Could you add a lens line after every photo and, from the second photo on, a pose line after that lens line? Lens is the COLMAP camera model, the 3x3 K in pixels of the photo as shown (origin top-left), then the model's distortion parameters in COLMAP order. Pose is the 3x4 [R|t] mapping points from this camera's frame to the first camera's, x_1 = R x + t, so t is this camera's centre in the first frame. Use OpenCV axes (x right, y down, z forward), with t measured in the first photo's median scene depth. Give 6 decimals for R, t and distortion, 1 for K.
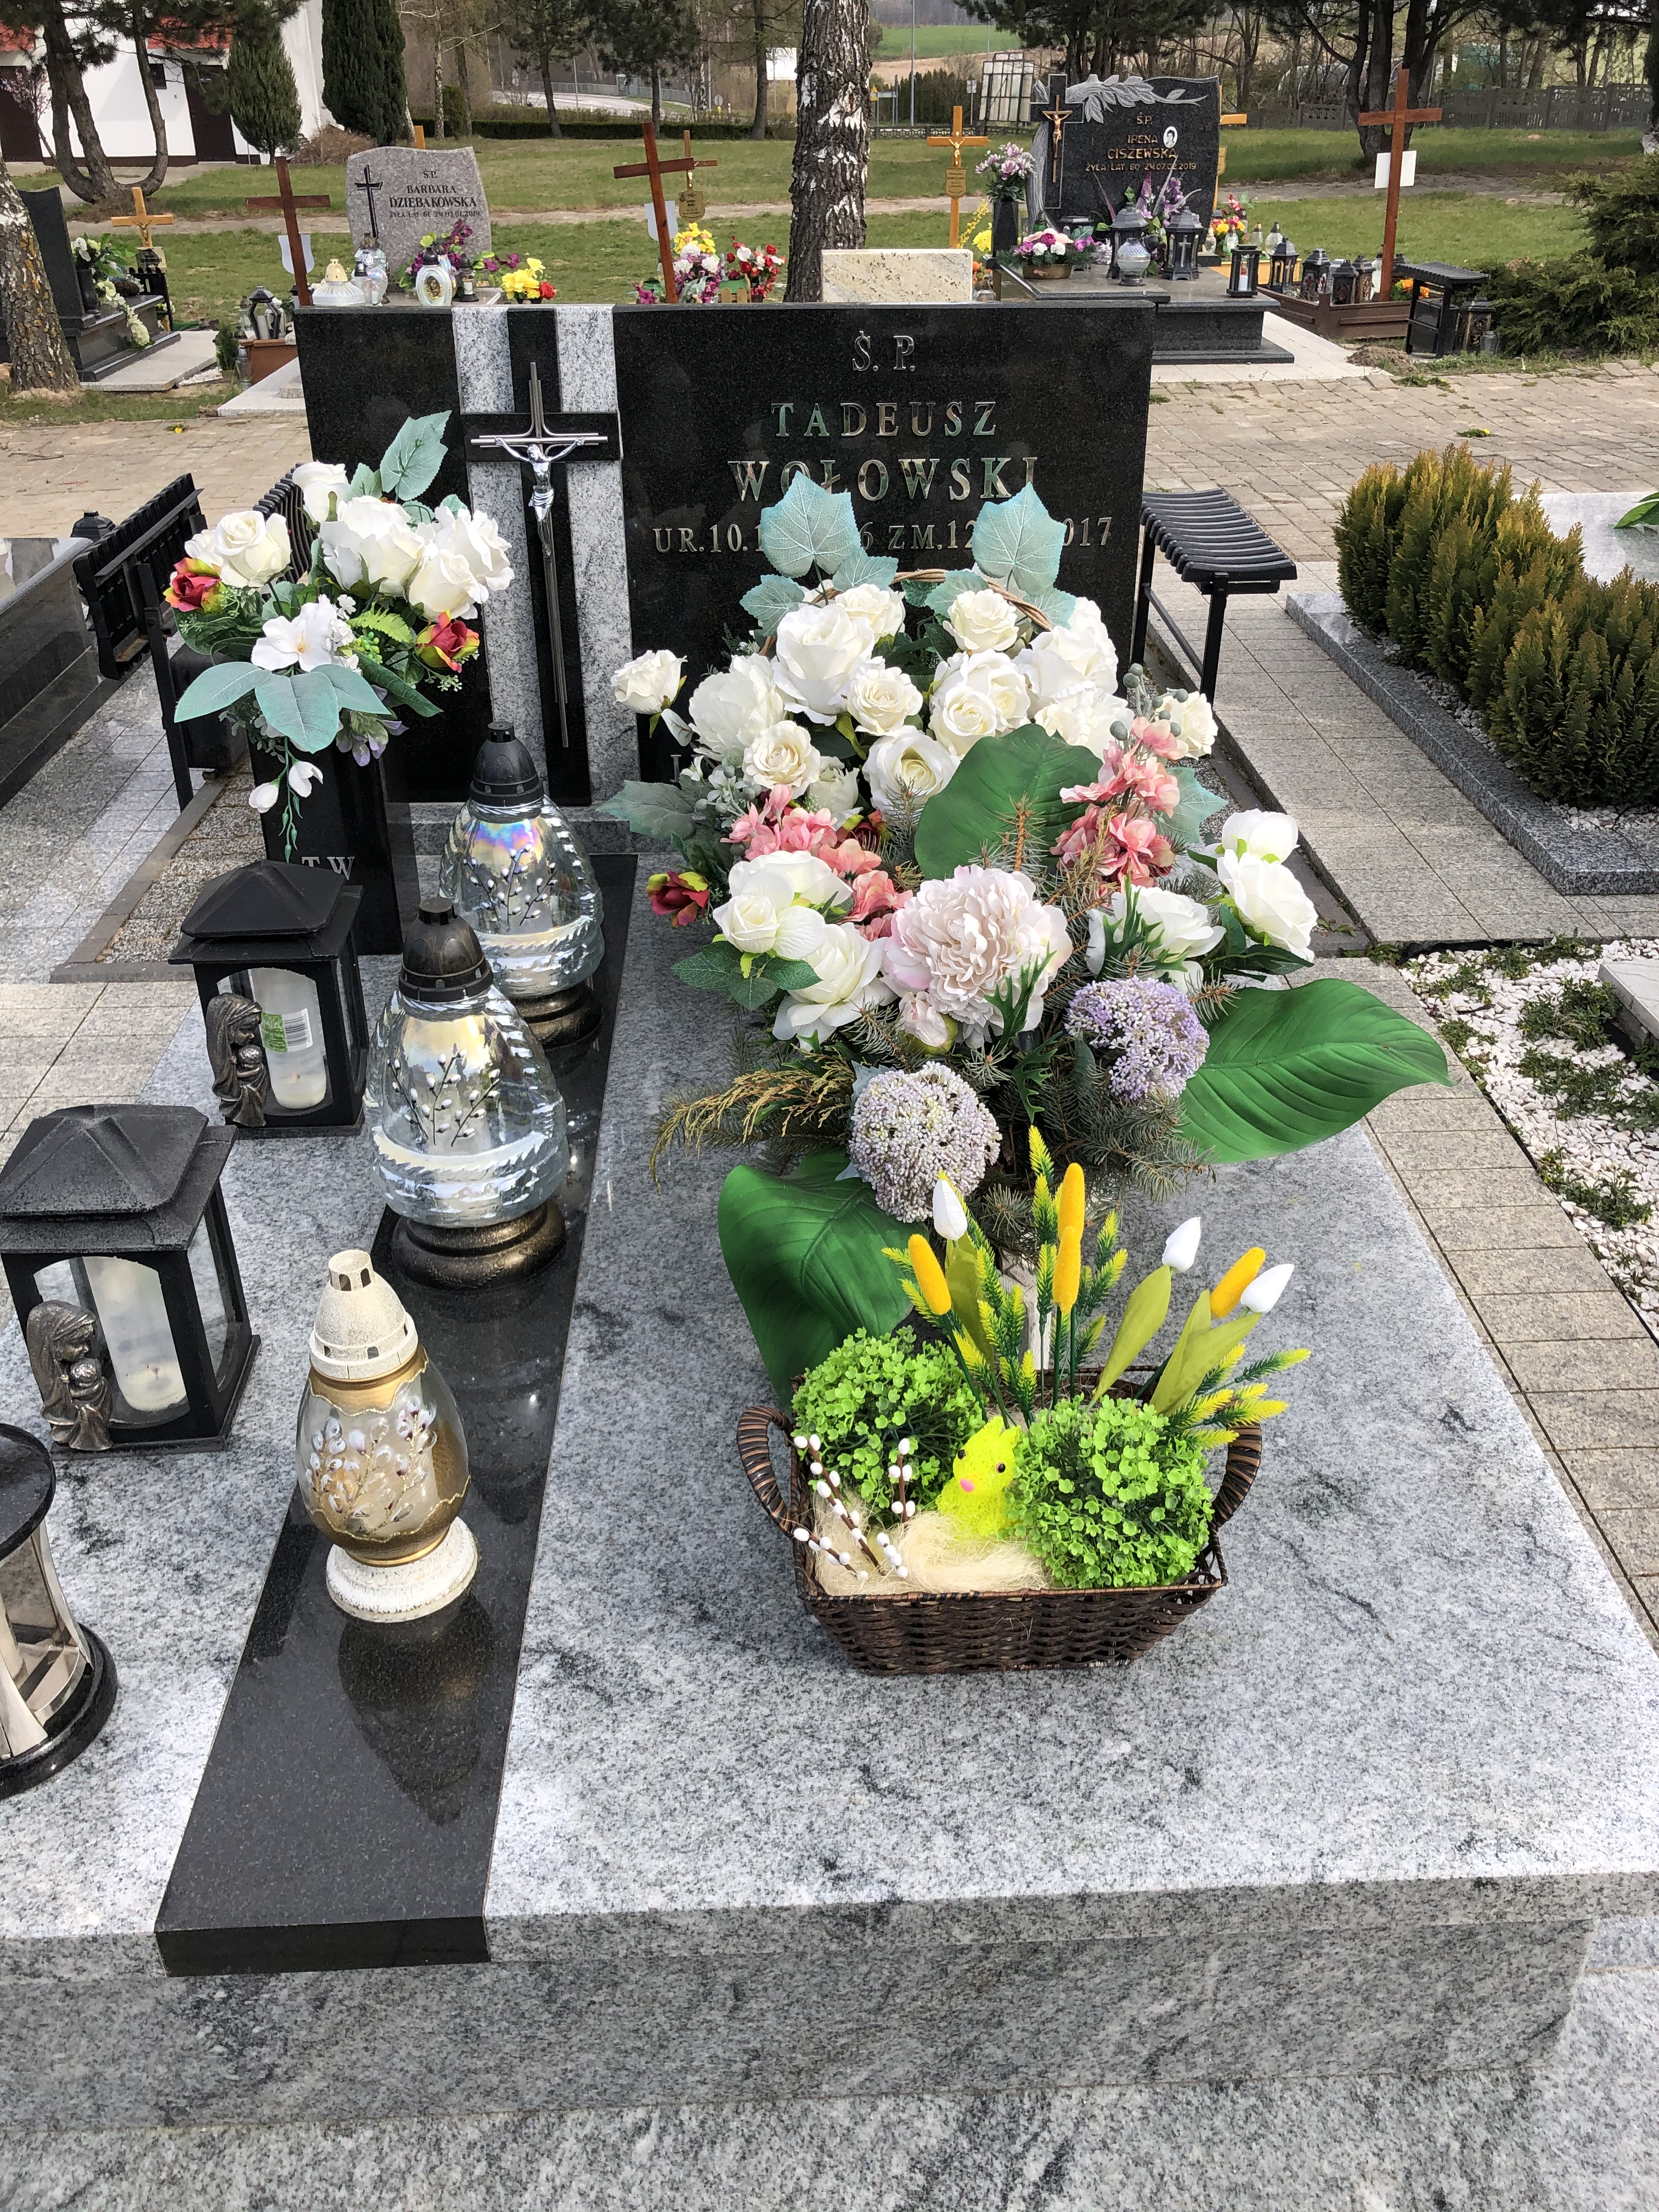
lens RADIAL K [[1868.5, 0, 758.3], [0, 1868.5, 1110.8], [0, 0, 1]] dist [0.092161, -0.147039]
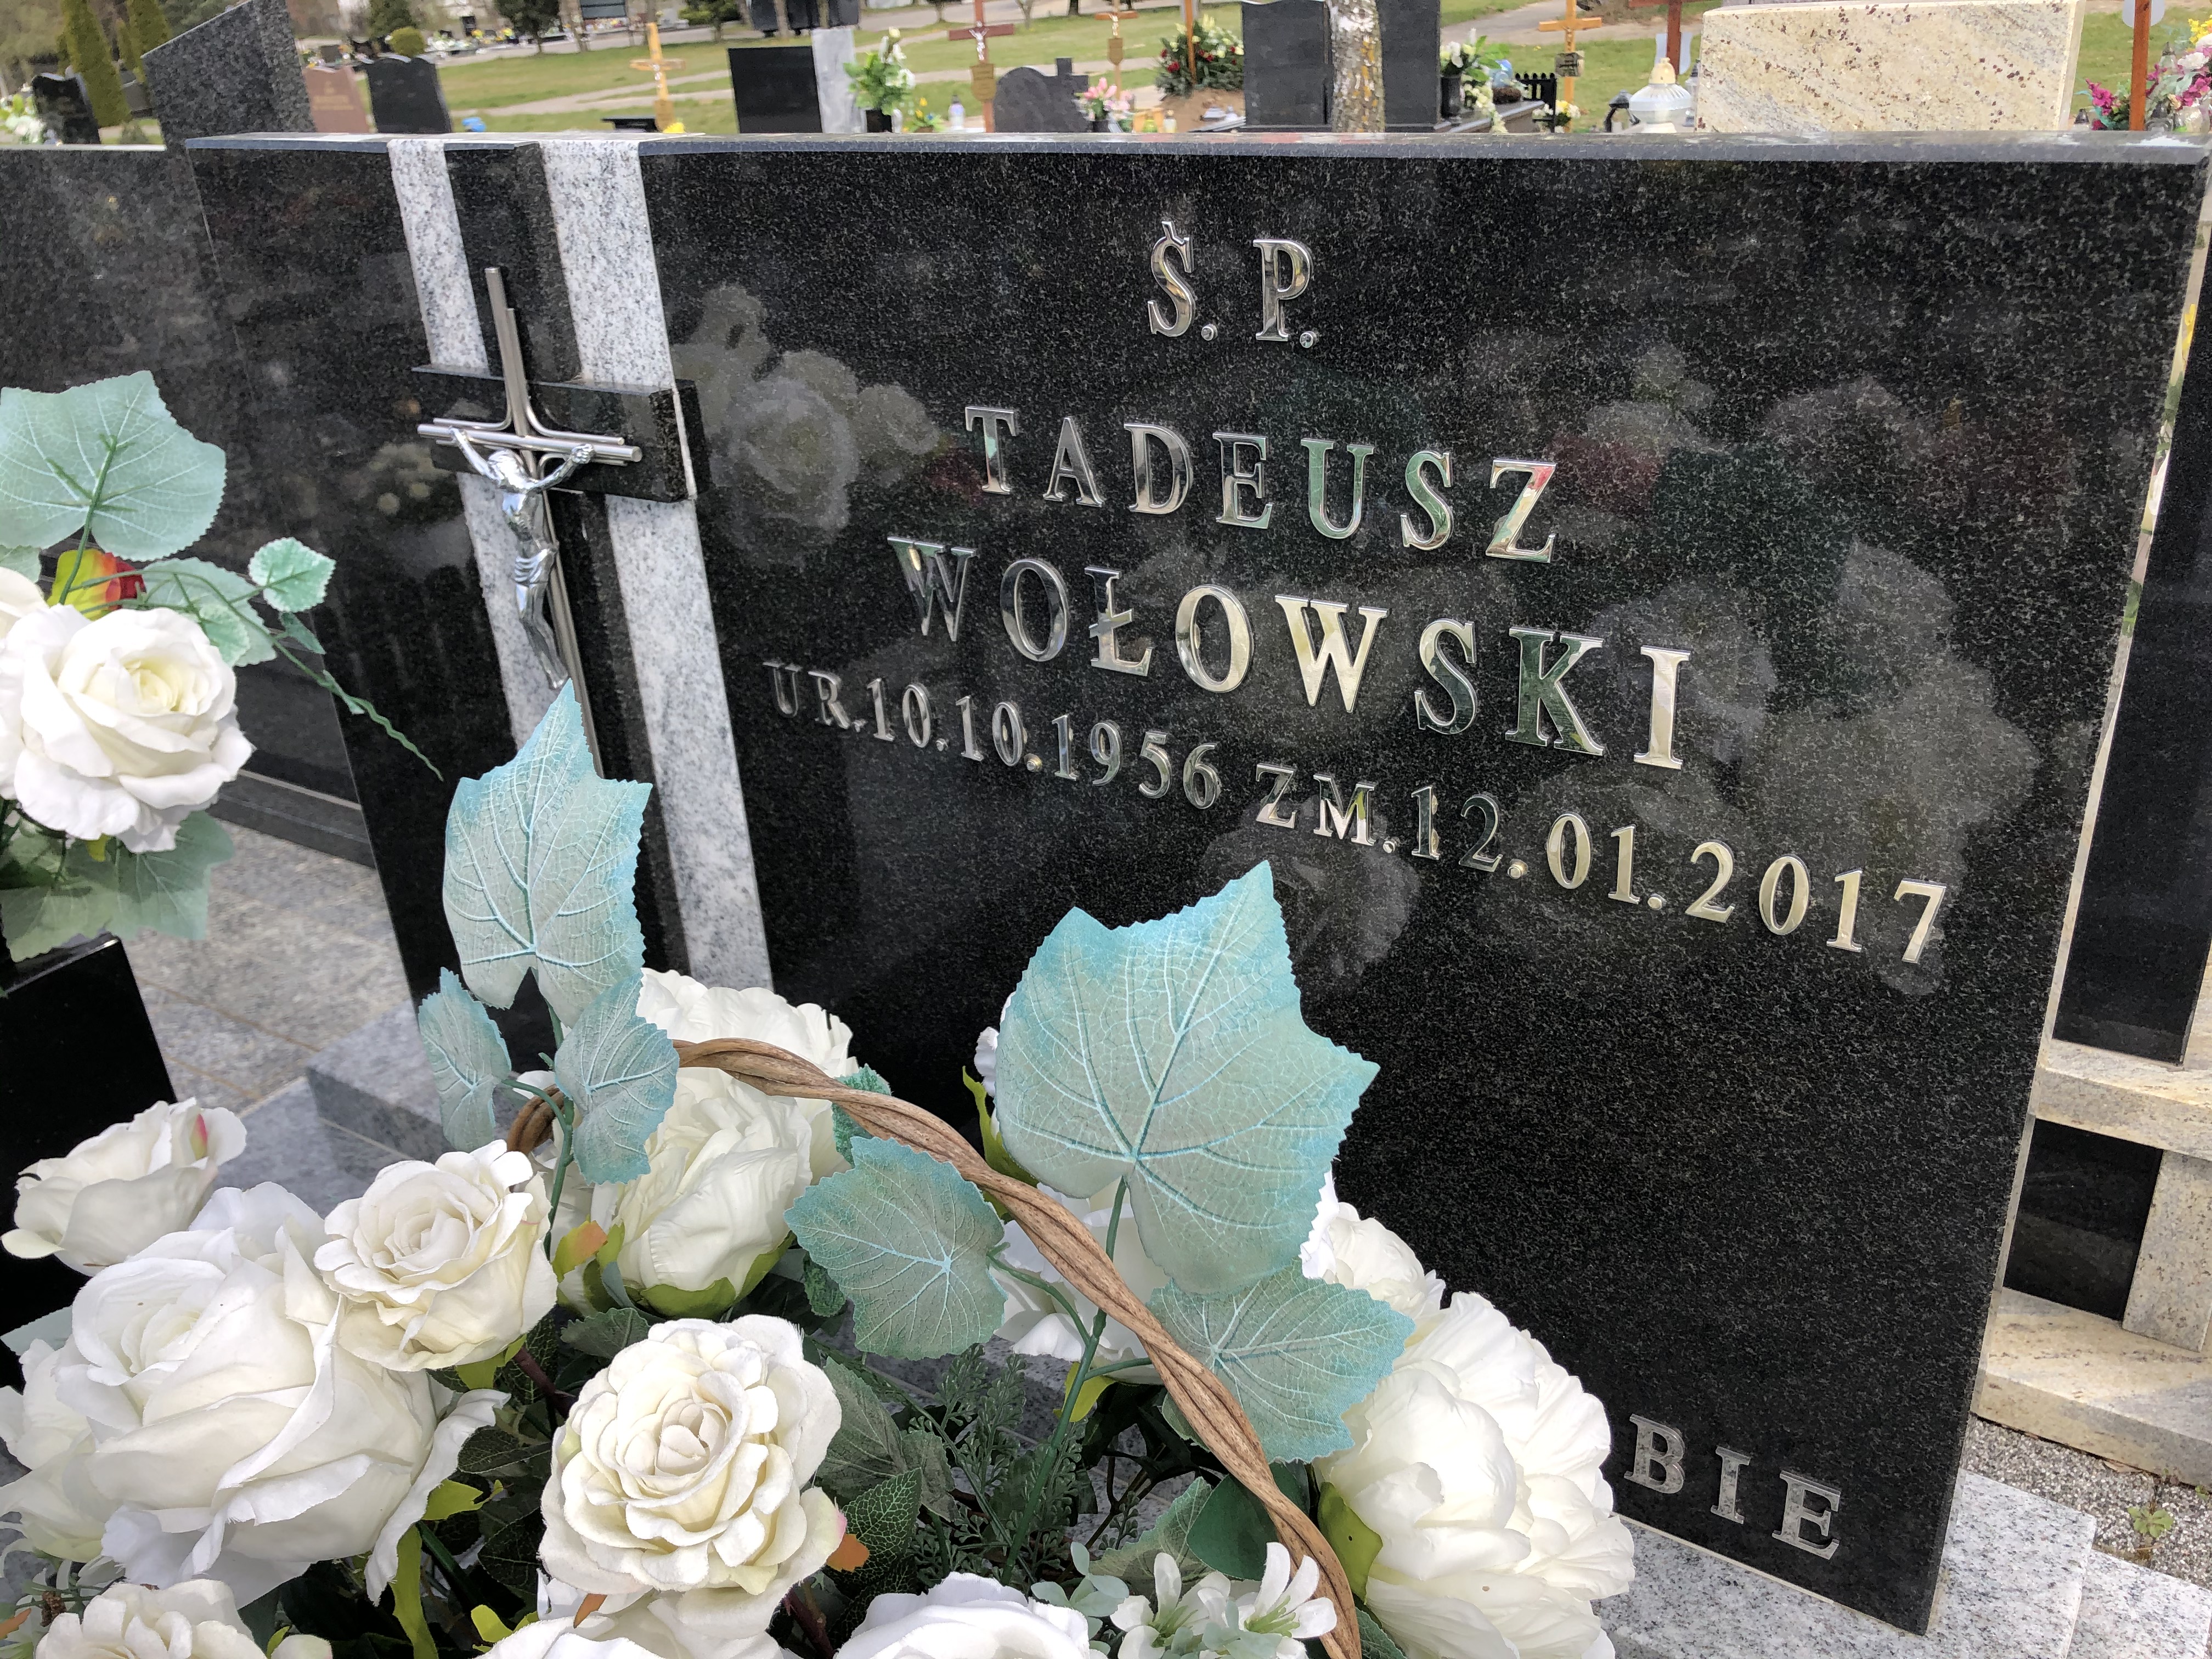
lens RADIAL K [[1775.8, 0, 1061.5], [0, 1775.8, 873.7], [0, 0, 1]] dist [0.039641, -0.018871]
pose [[0.823156, 0.222735, -0.522306, 0.222441], [-0.222179, 0.972856, 0.064714, -0.311060], [0.522542, 0.062776, 0.850299, 0.717078]]
